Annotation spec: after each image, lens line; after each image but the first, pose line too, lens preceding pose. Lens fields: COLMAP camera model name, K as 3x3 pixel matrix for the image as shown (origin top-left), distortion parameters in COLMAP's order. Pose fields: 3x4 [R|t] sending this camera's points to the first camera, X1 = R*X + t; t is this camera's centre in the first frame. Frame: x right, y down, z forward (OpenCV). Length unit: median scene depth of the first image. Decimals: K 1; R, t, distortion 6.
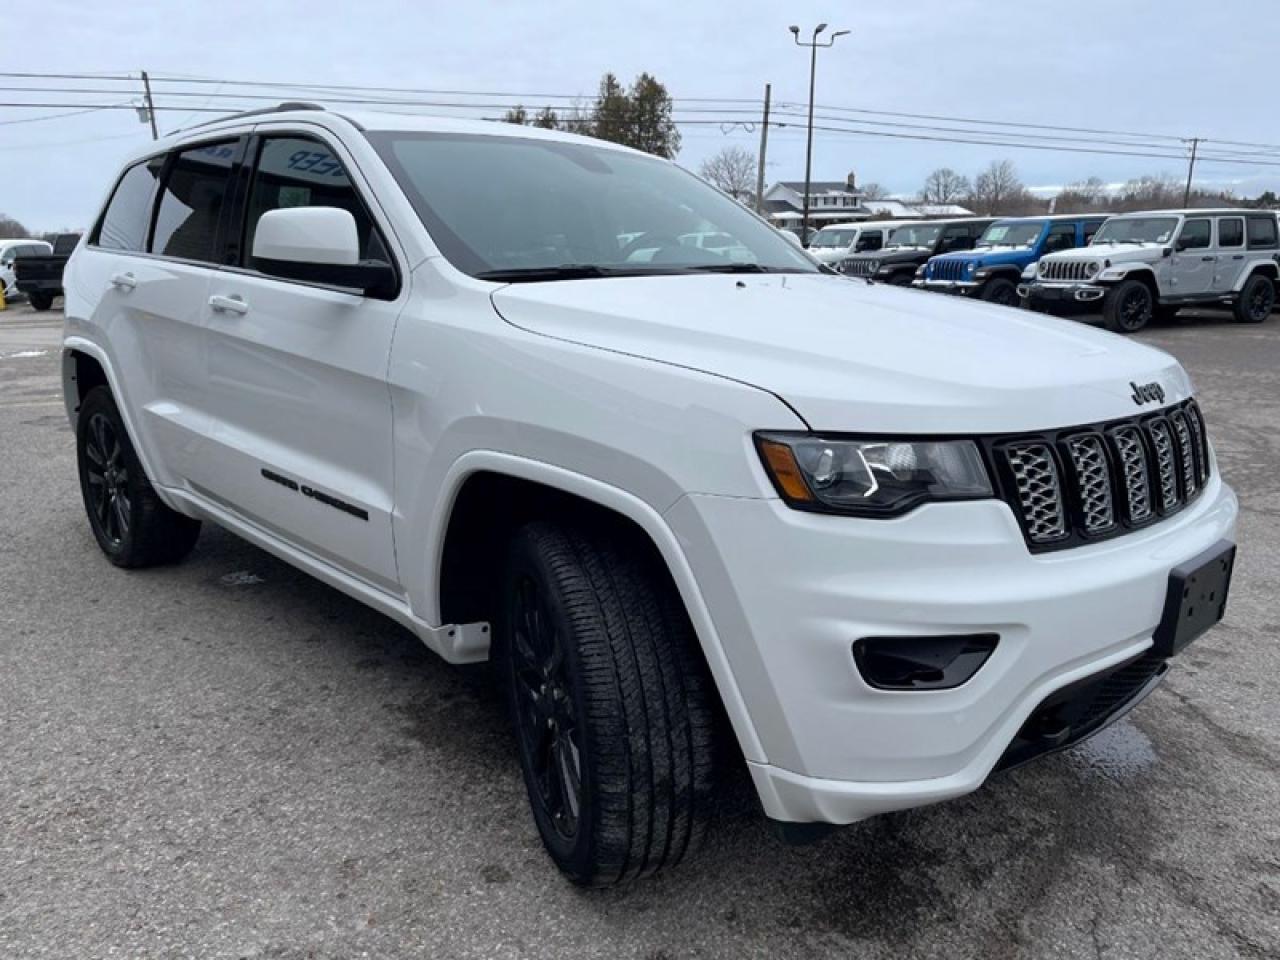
lens RADIAL K [[966.6, 0, 650.9], [0, 966.6, 486.7], [0, 0, 1]] dist [0.067300, -0.094364]
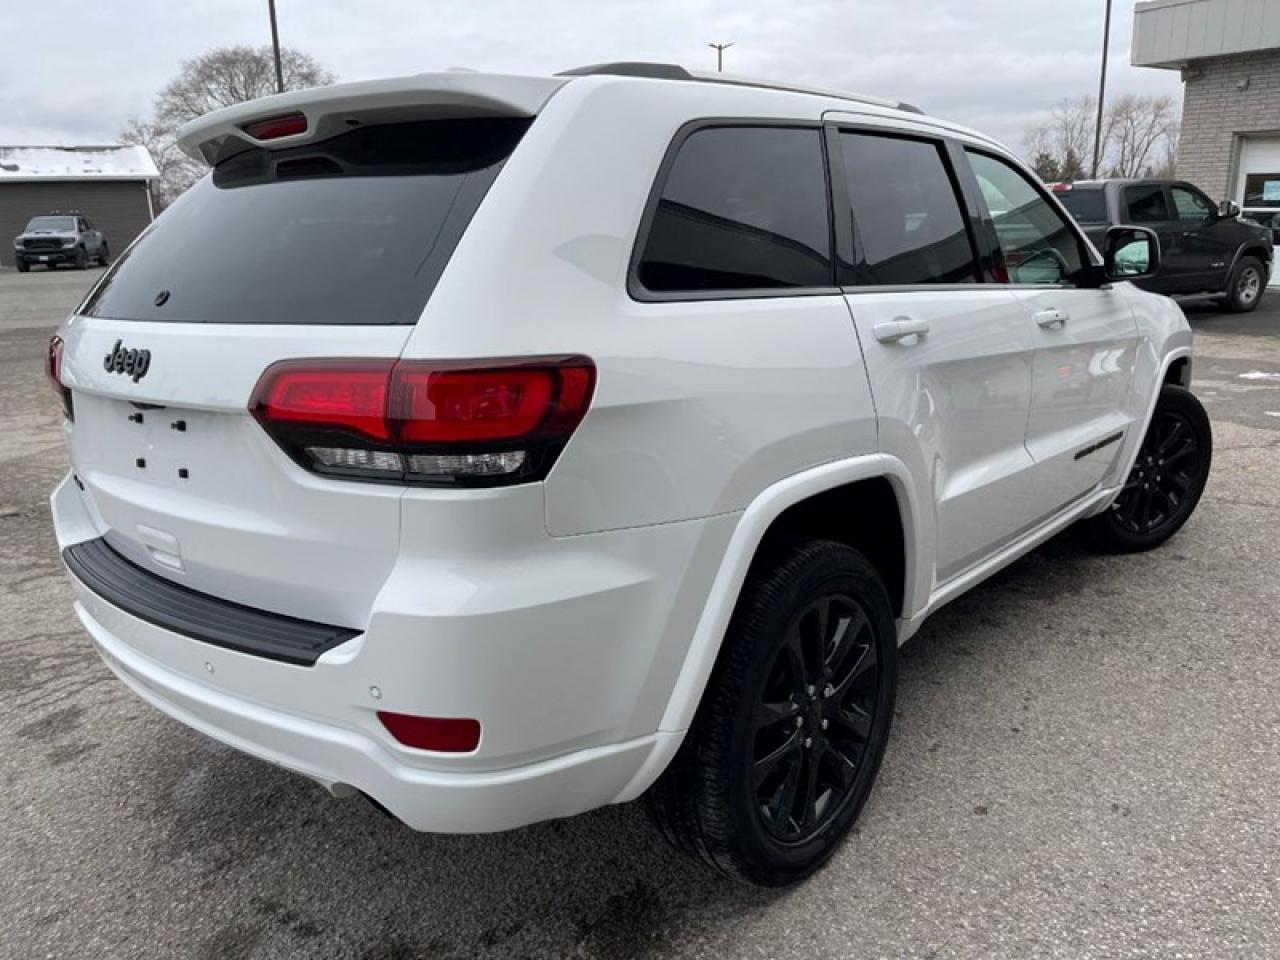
lens RADIAL K [[966.6, 0, 634.7], [0, 966.6, 485.3], [0, 0, 1]] dist [0.067300, -0.094364]
pose [[-0.083908, -0.240784, 0.966945, -1.678256], [0.261115, 0.931147, 0.254528, -0.436133], [-0.961654, 0.273841, -0.015258, 1.613534]]
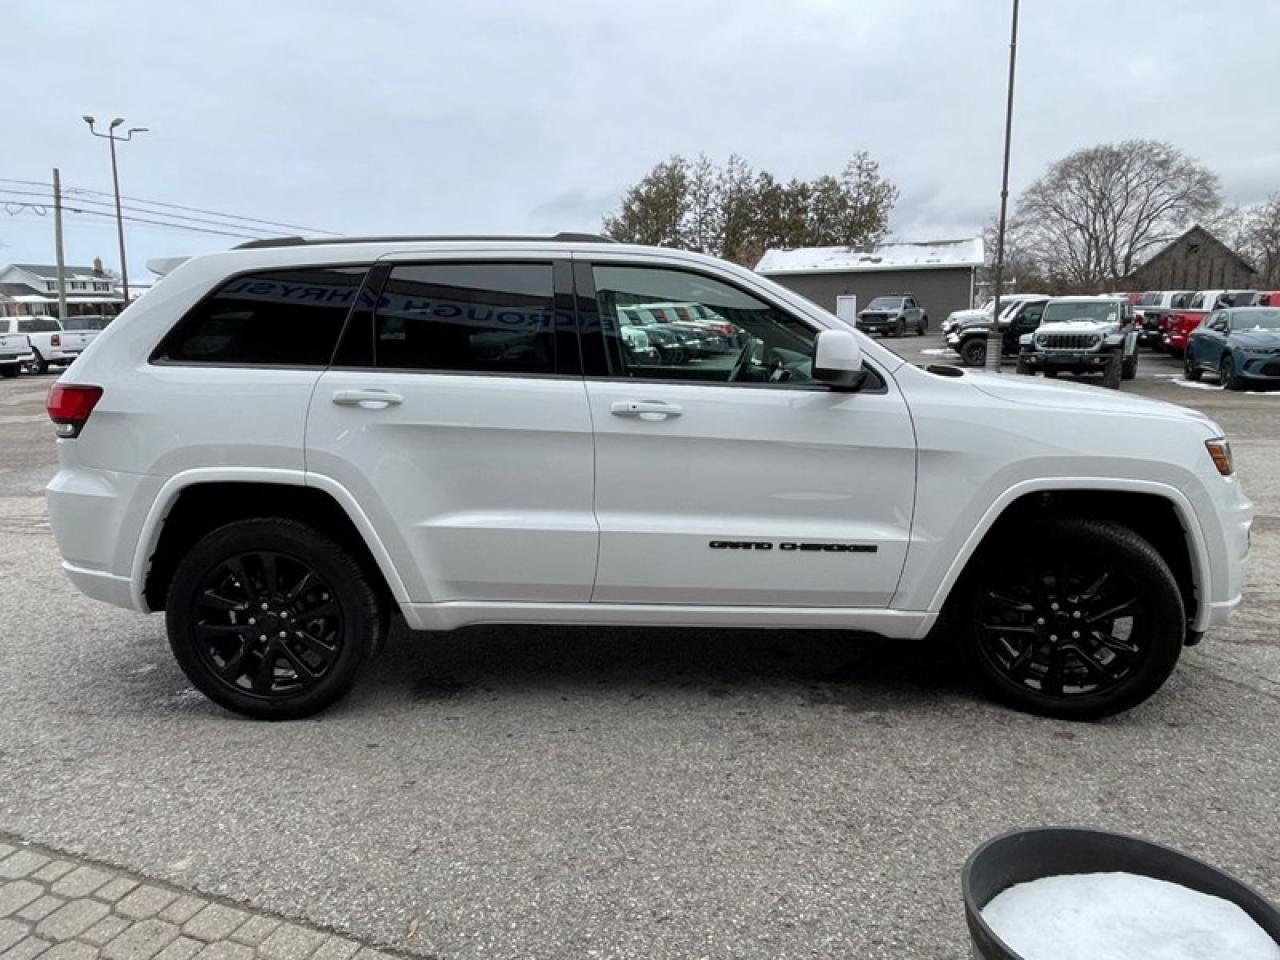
lens RADIAL K [[864.9, 0, 641.5], [0, 864.9, 477.2], [0, 0, 1]] dist [-0.003239, -0.003038]
pose [[0.712610, -0.125098, 0.690317, -1.388259], [0.174143, 0.984719, -0.001318, -0.128843], [-0.679603, 0.121153, 0.723506, 0.331925]]
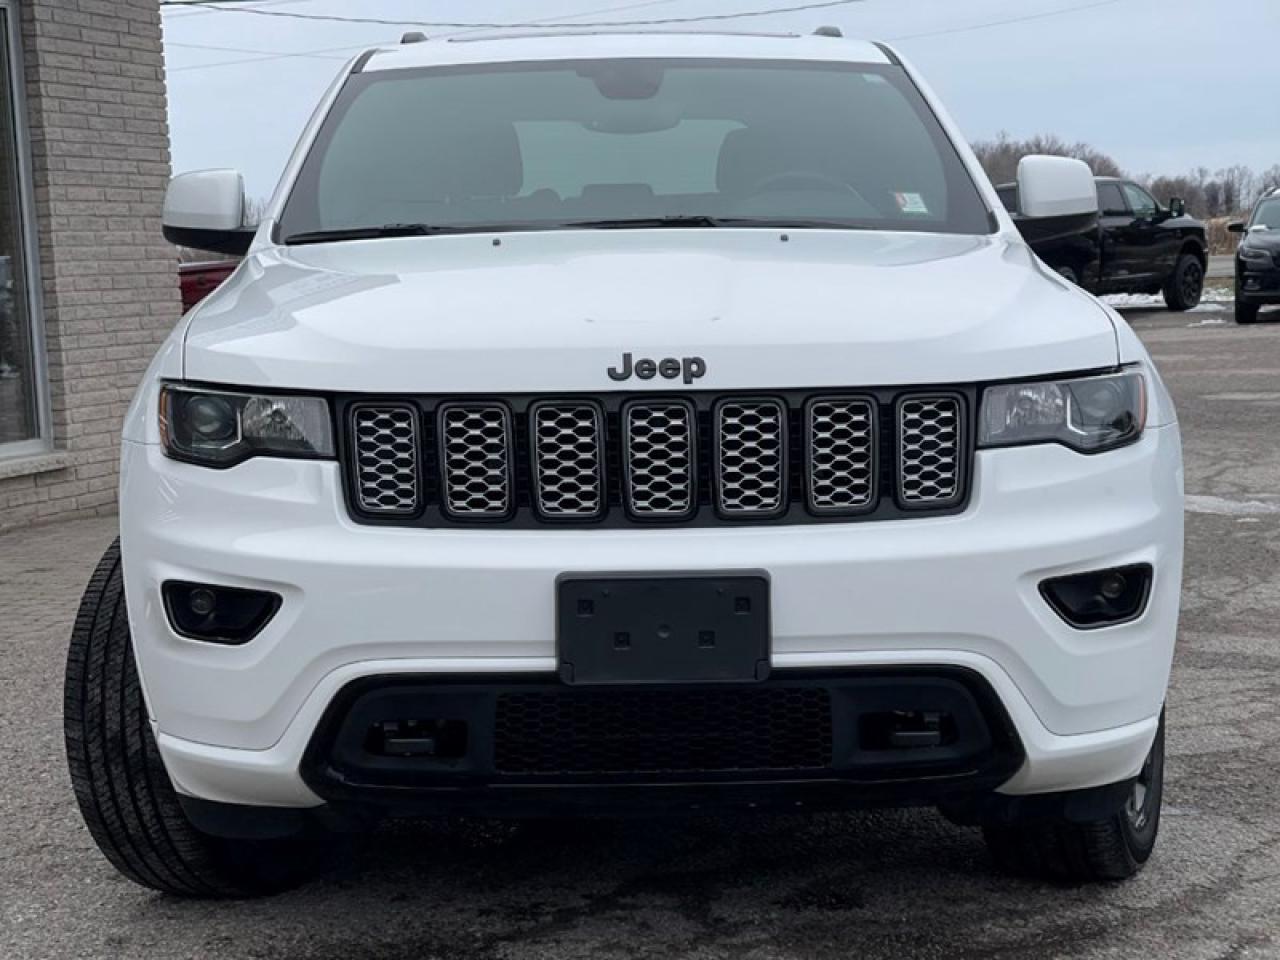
lens RADIAL K [[2367.8, 0, 635.9], [0, 2367.8, 472.5], [0, 0, 1]] dist [0.223354, 0.000000]
pose [[0.727529, 0.046345, -0.684510, 1.394398], [-0.131536, 0.988630, -0.072867, 0.099462], [0.673350, 0.143050, 0.725353, -0.301217]]
